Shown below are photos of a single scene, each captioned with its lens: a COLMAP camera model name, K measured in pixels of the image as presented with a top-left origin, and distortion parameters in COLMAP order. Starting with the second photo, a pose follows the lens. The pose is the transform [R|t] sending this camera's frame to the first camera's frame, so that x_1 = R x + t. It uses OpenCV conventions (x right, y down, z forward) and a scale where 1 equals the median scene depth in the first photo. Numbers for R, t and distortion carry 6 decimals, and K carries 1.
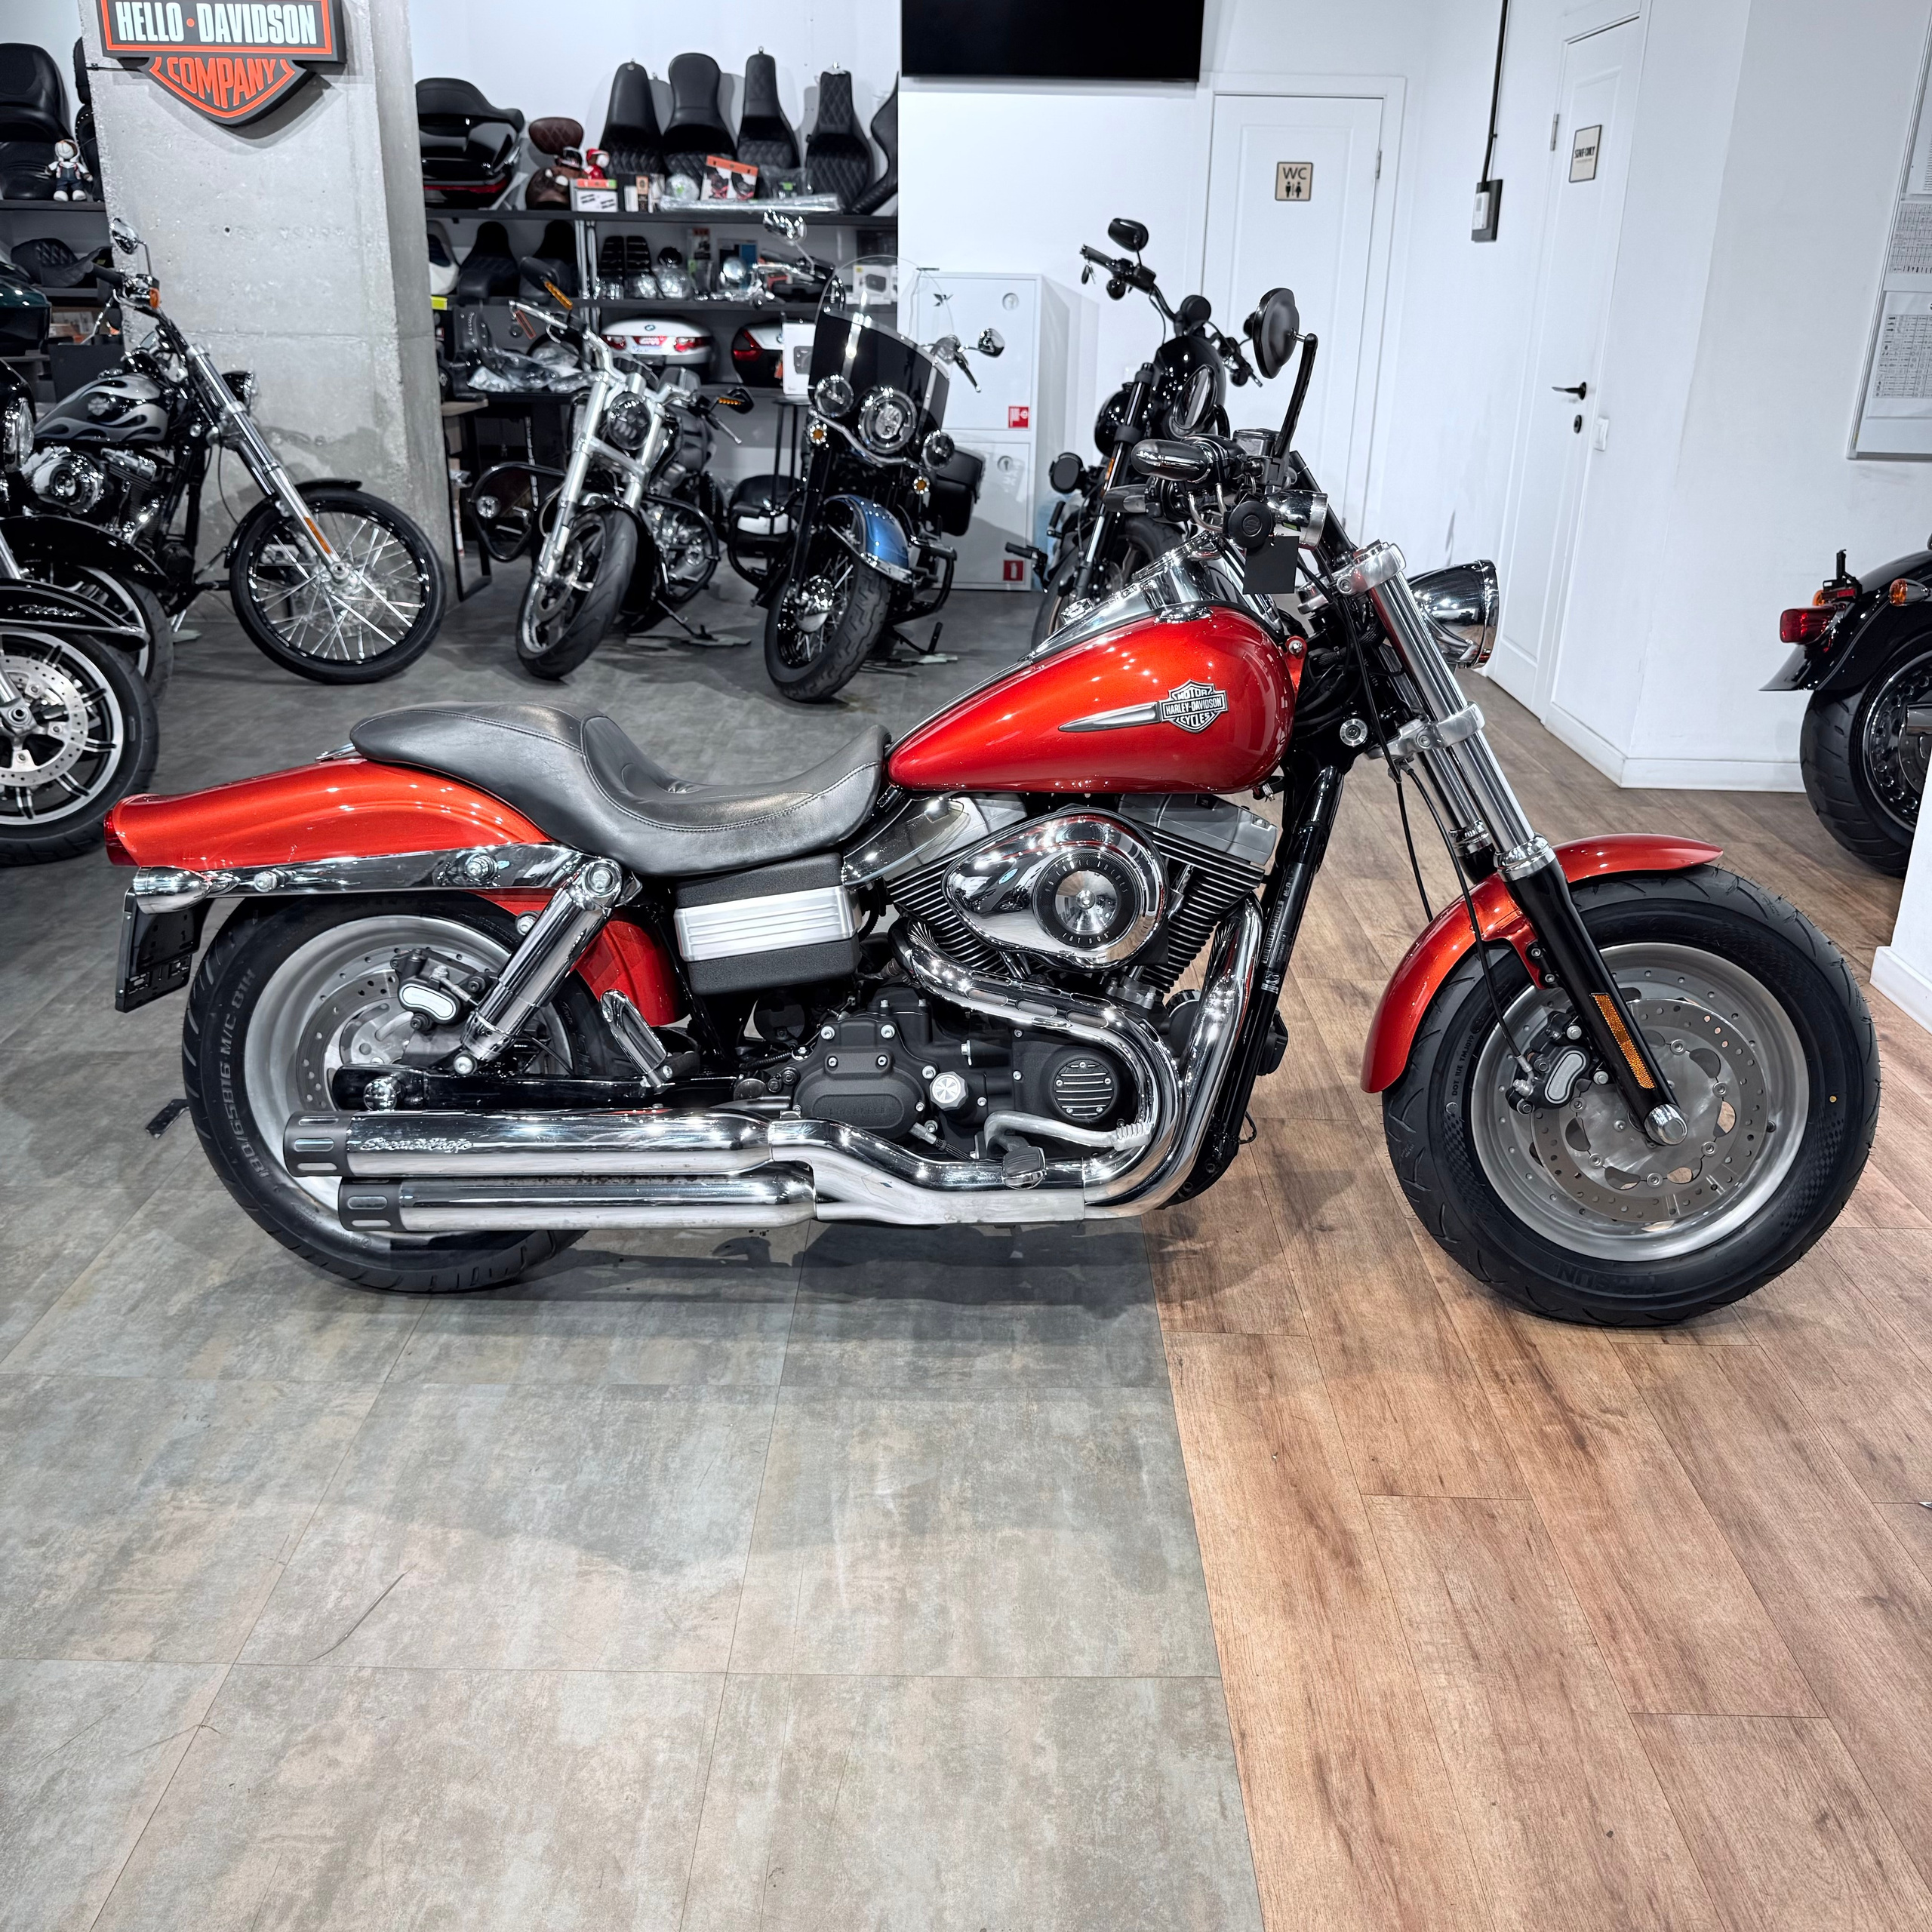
lens RADIAL K [[1790.6, 0, 976.6], [0, 1790.6, 960.4], [0, 0, 1]] dist [0.144453, -0.297305]
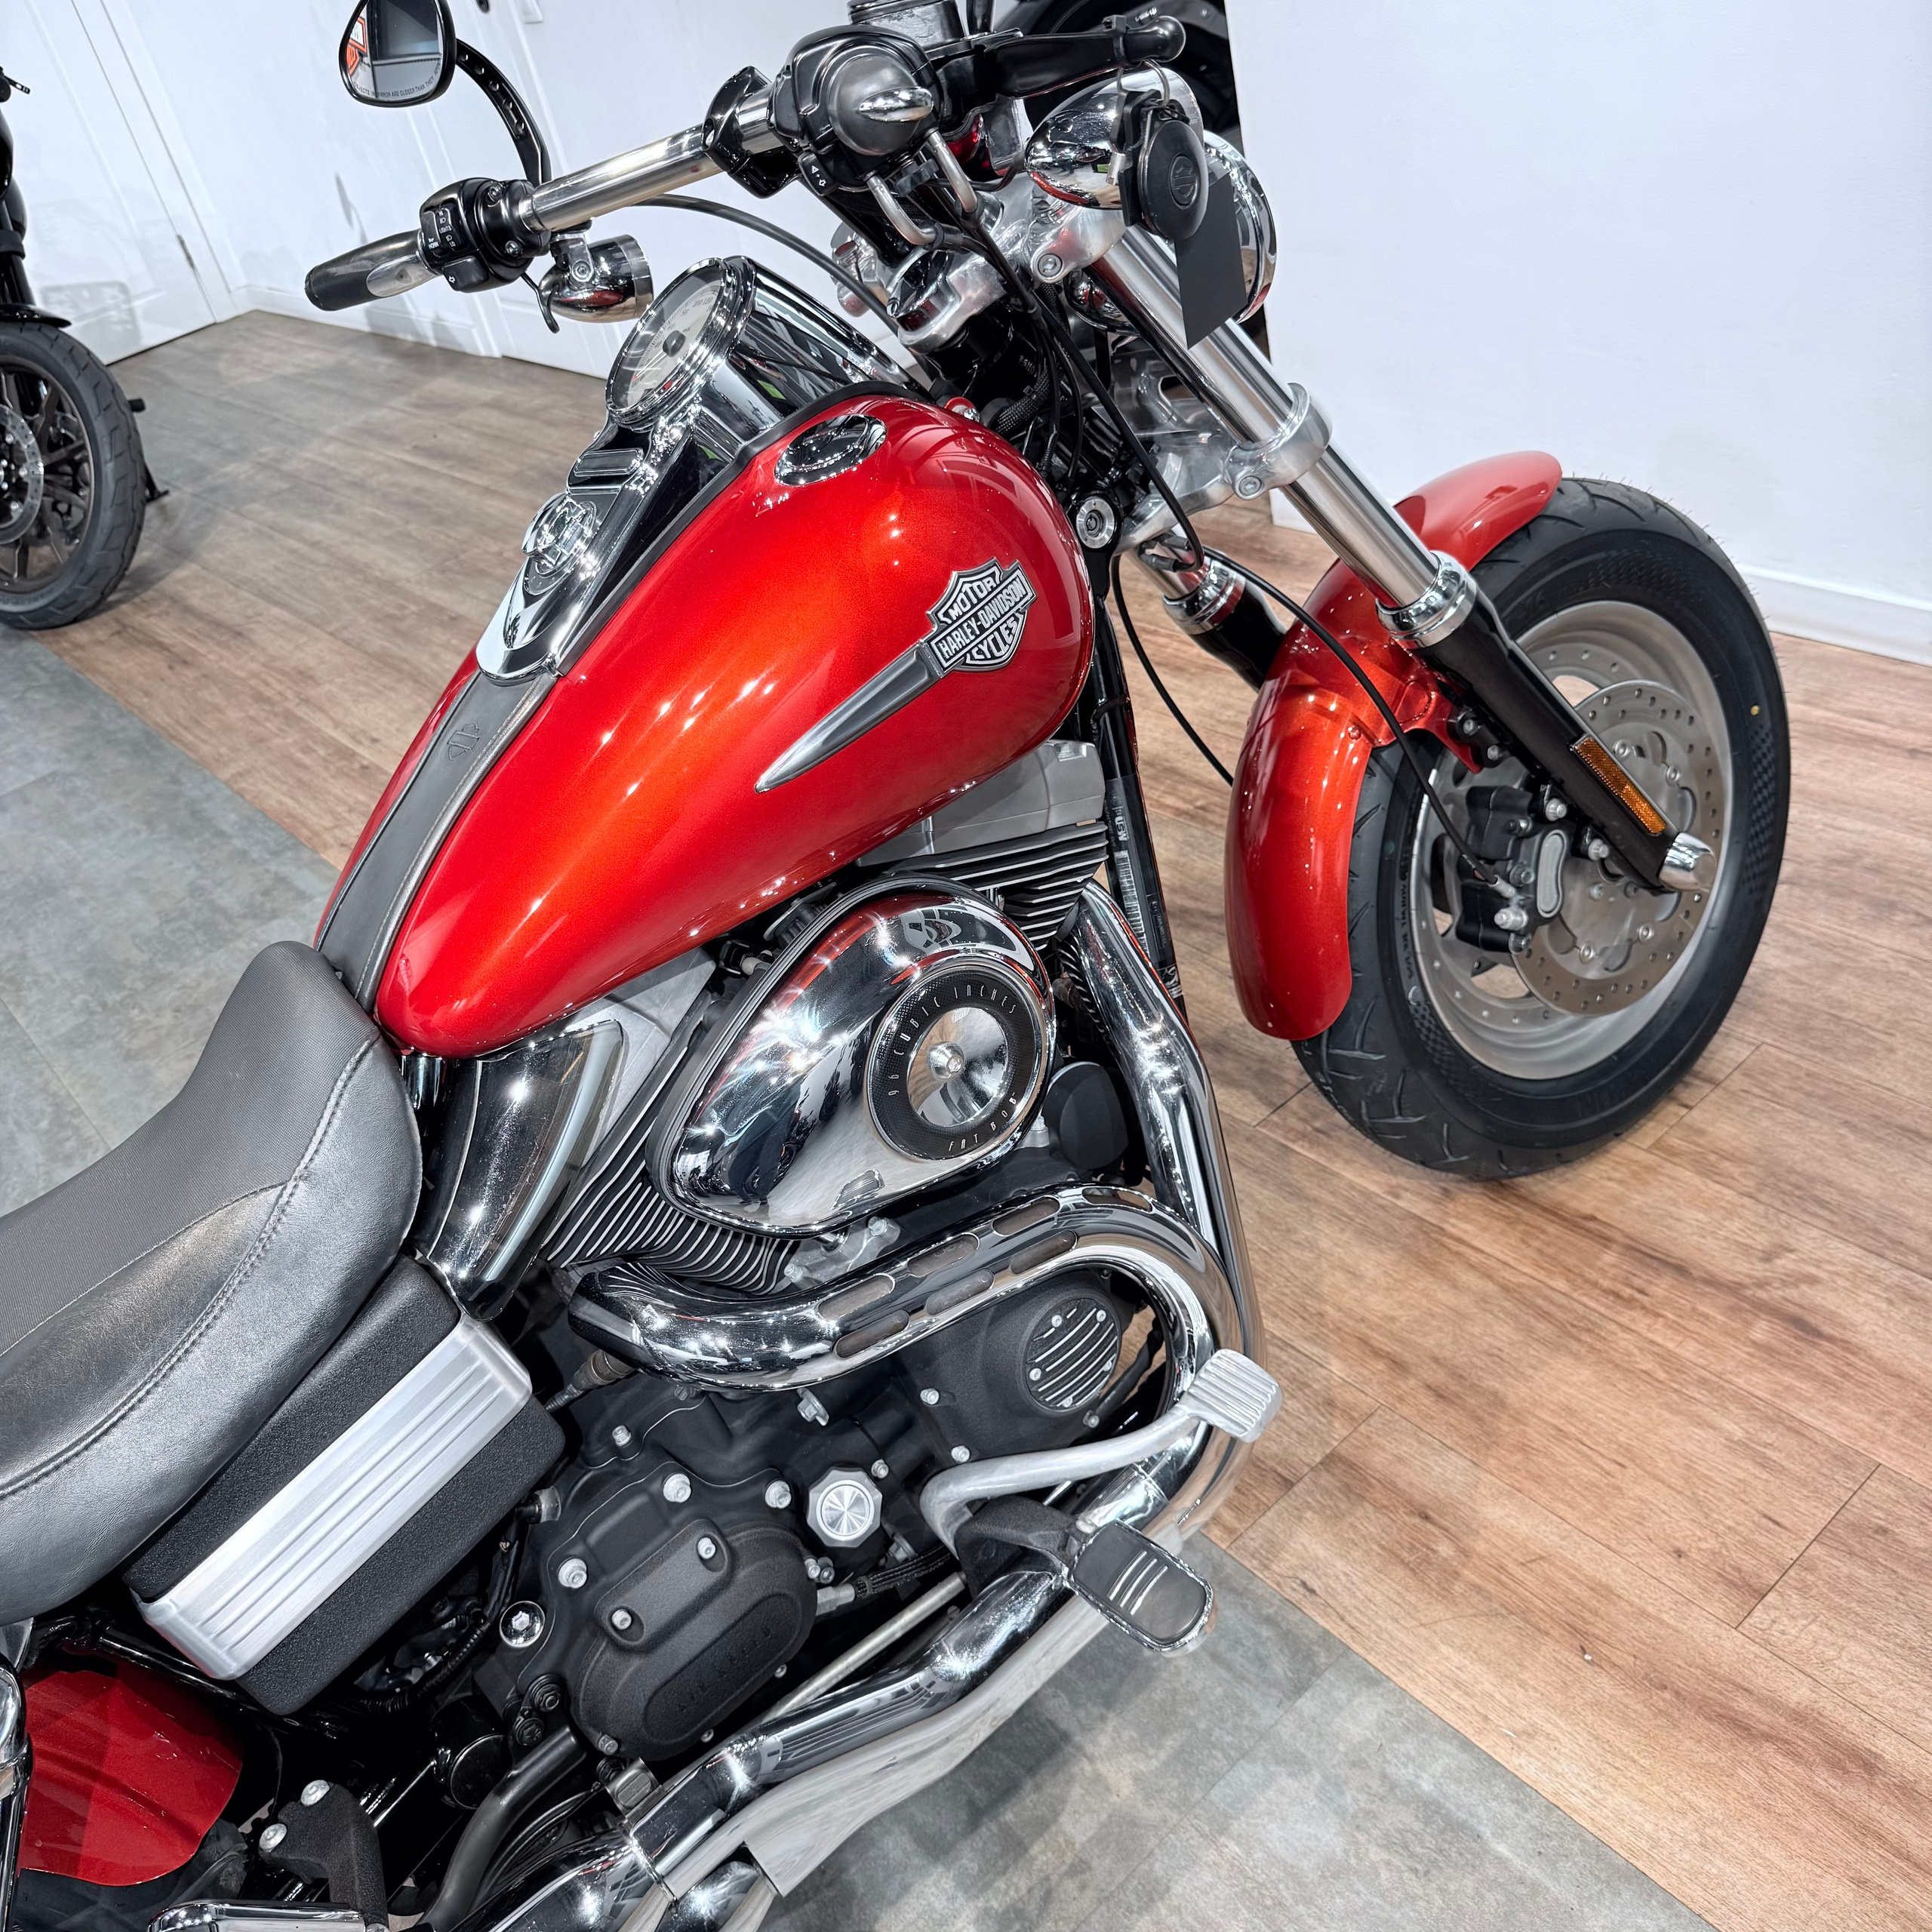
lens RADIAL K [[1826.9, 0, 948.0], [0, 1826.9, 963.2], [0, 0, 1]] dist [0.046087, -0.088451]
pose [[0.746150, -0.523029, 0.411948, -0.120859], [0.442997, 0.851922, 0.279255, -0.182450], [-0.497006, -0.025874, 0.867361, 0.520964]]
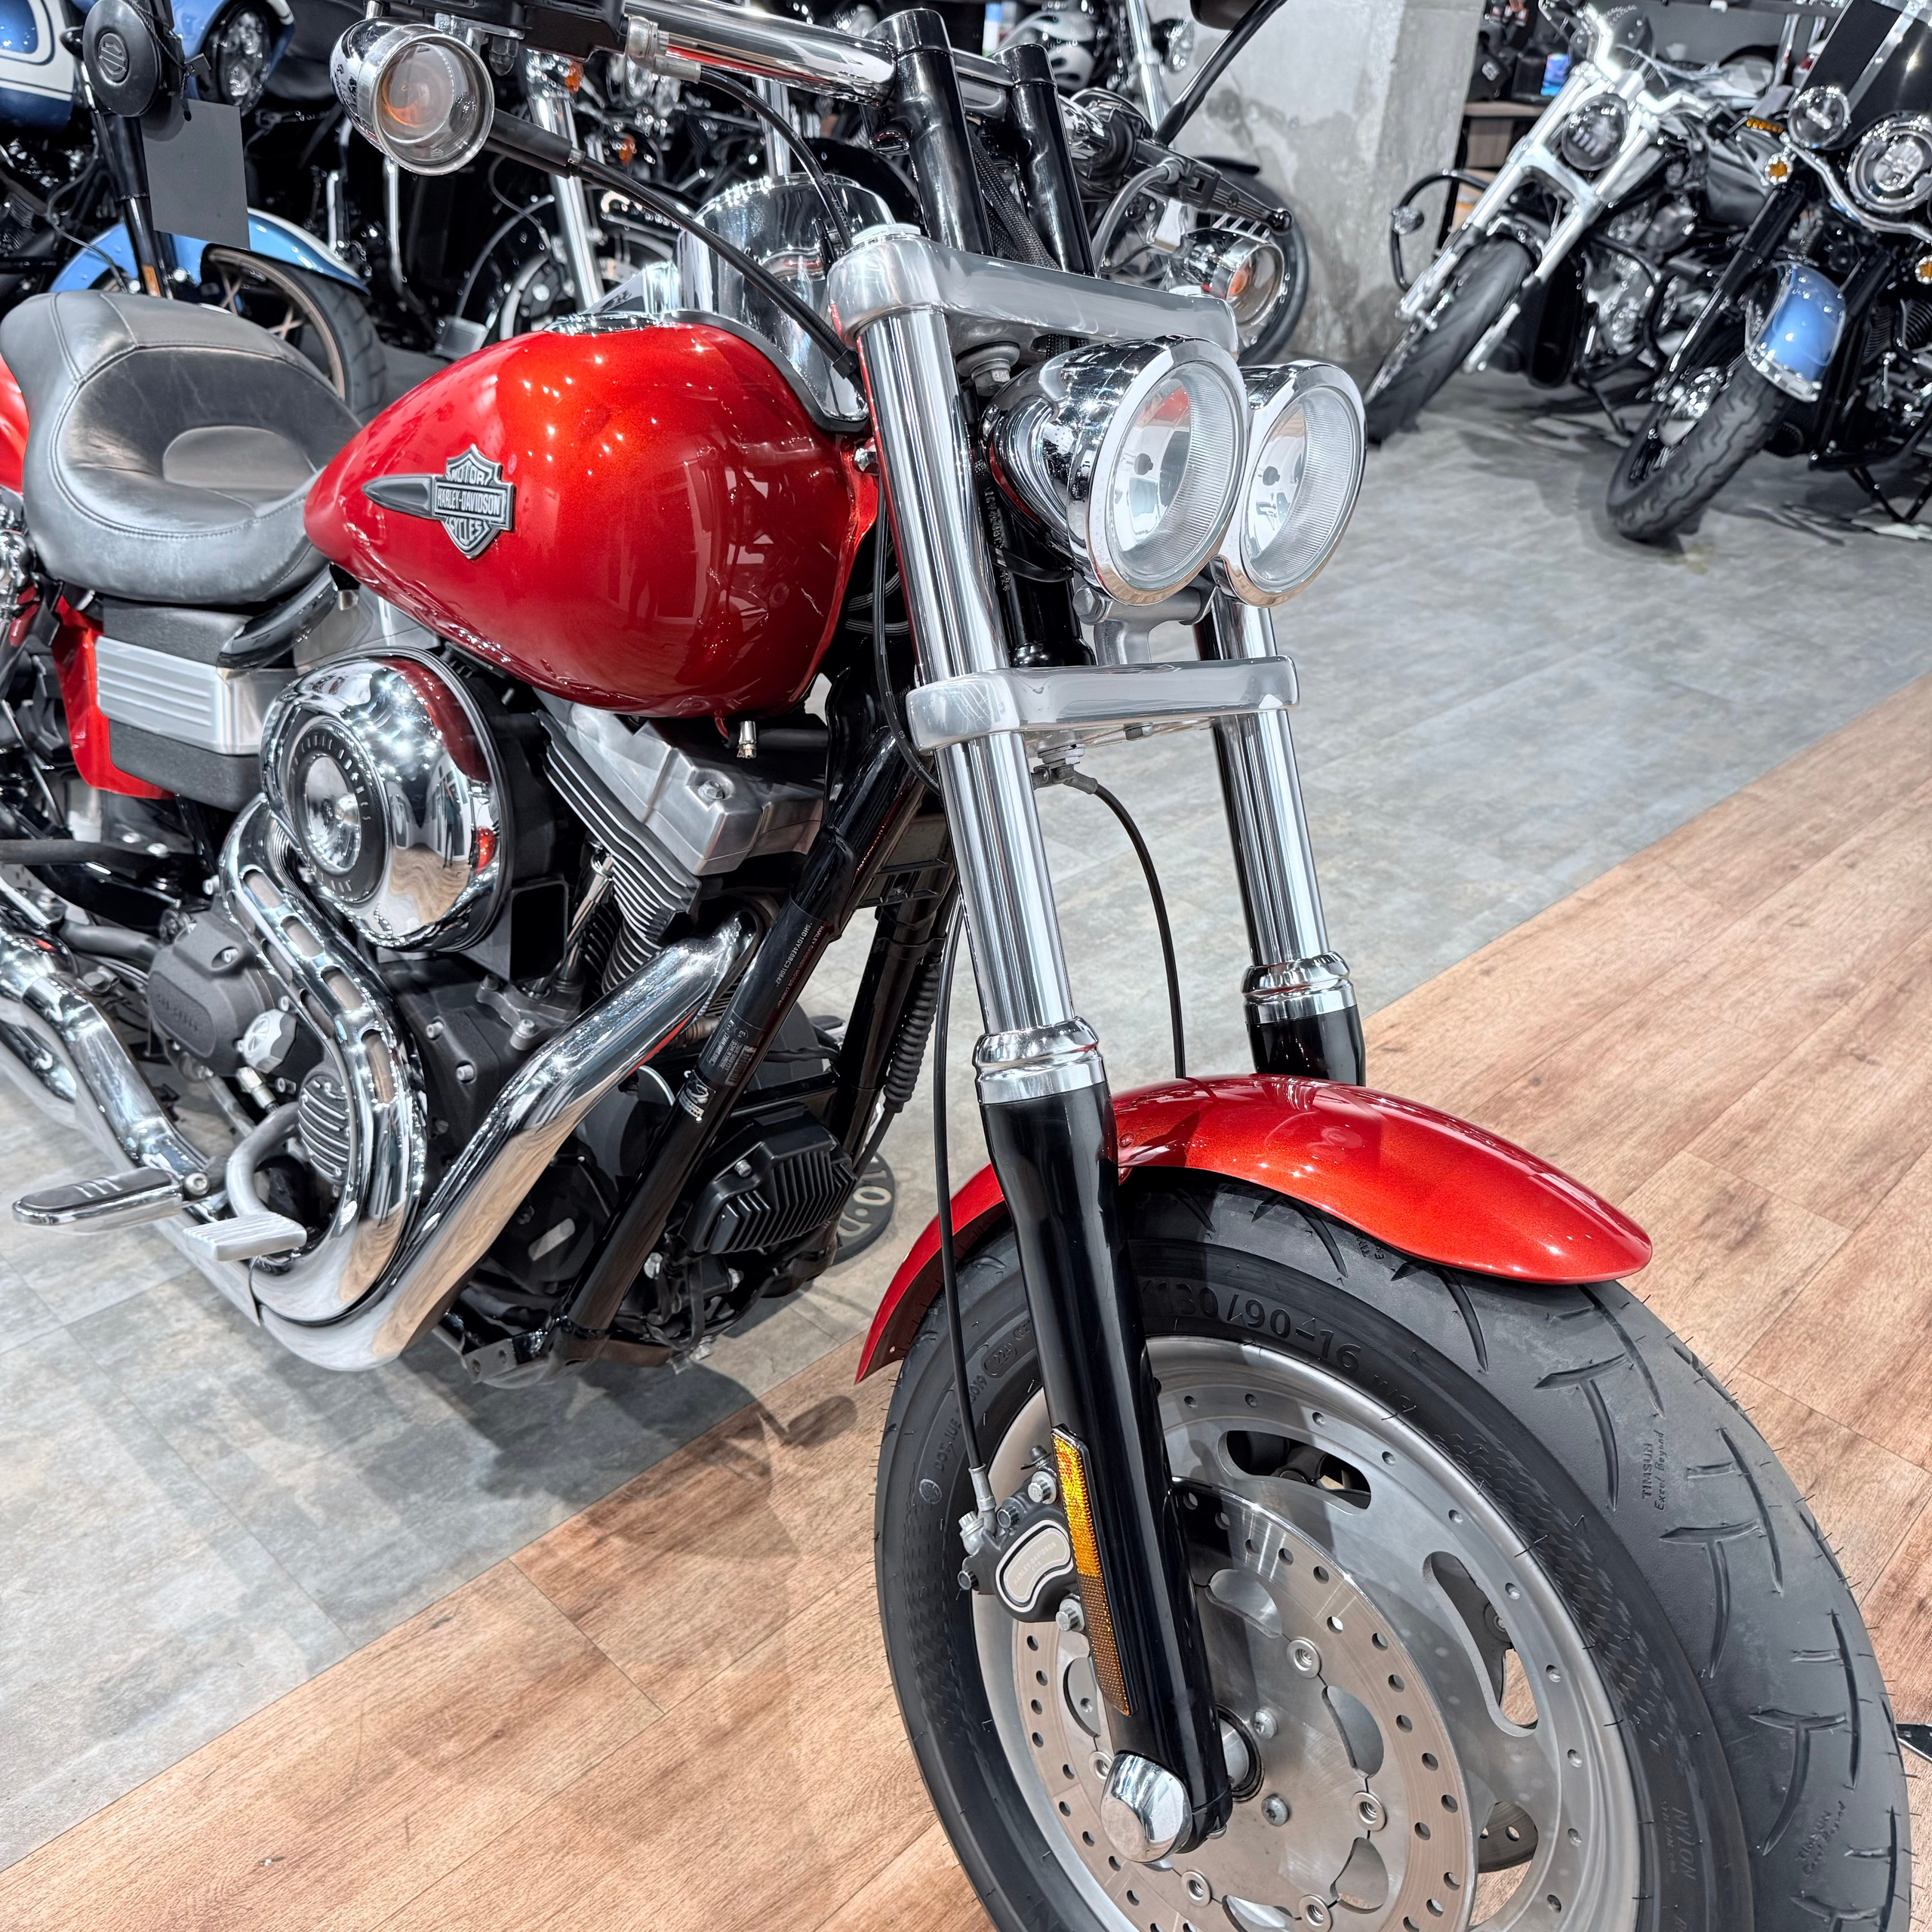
lens RADIAL K [[1836.0, 0, 979.4], [0, 1836.0, 964.3], [0, 0, 1]] dist [0.012245, -0.035634]
pose [[0.734043, 0.372954, -0.567526, 0.495337], [-0.305456, 0.927715, 0.214574, -0.154999], [0.606529, 0.015847, 0.794904, 0.620886]]
